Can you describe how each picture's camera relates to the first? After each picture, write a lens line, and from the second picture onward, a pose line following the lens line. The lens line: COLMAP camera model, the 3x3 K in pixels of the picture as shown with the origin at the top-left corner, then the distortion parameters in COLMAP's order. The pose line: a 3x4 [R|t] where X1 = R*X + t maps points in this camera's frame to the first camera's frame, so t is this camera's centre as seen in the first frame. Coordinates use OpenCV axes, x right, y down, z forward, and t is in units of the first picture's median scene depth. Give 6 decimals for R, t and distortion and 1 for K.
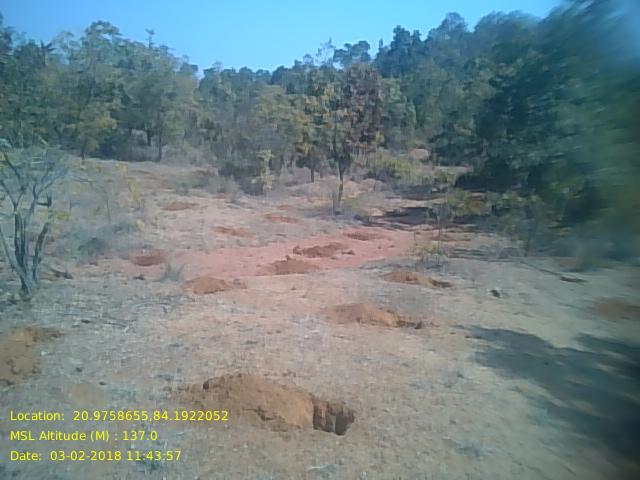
lens RADIAL K [[559.9, 0, 310.5], [0, 559.9, 236.8], [0, 0, 1]] dist [0.135142, -0.375945]
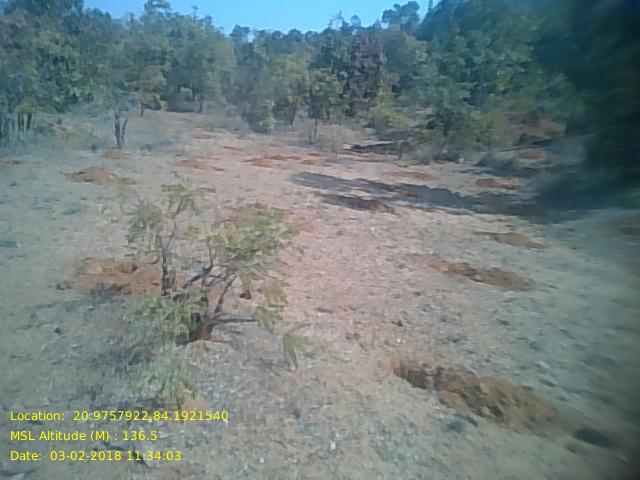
lens RADIAL K [[559.9, 0, 310.5], [0, 559.9, 236.8], [0, 0, 1]] dist [0.135142, -0.375945]
pose [[0.995380, 0.025498, -0.092567, 0.096045], [-0.019567, 0.997730, 0.064430, 0.053992], [0.094000, -0.062321, 0.993620, -0.237010]]
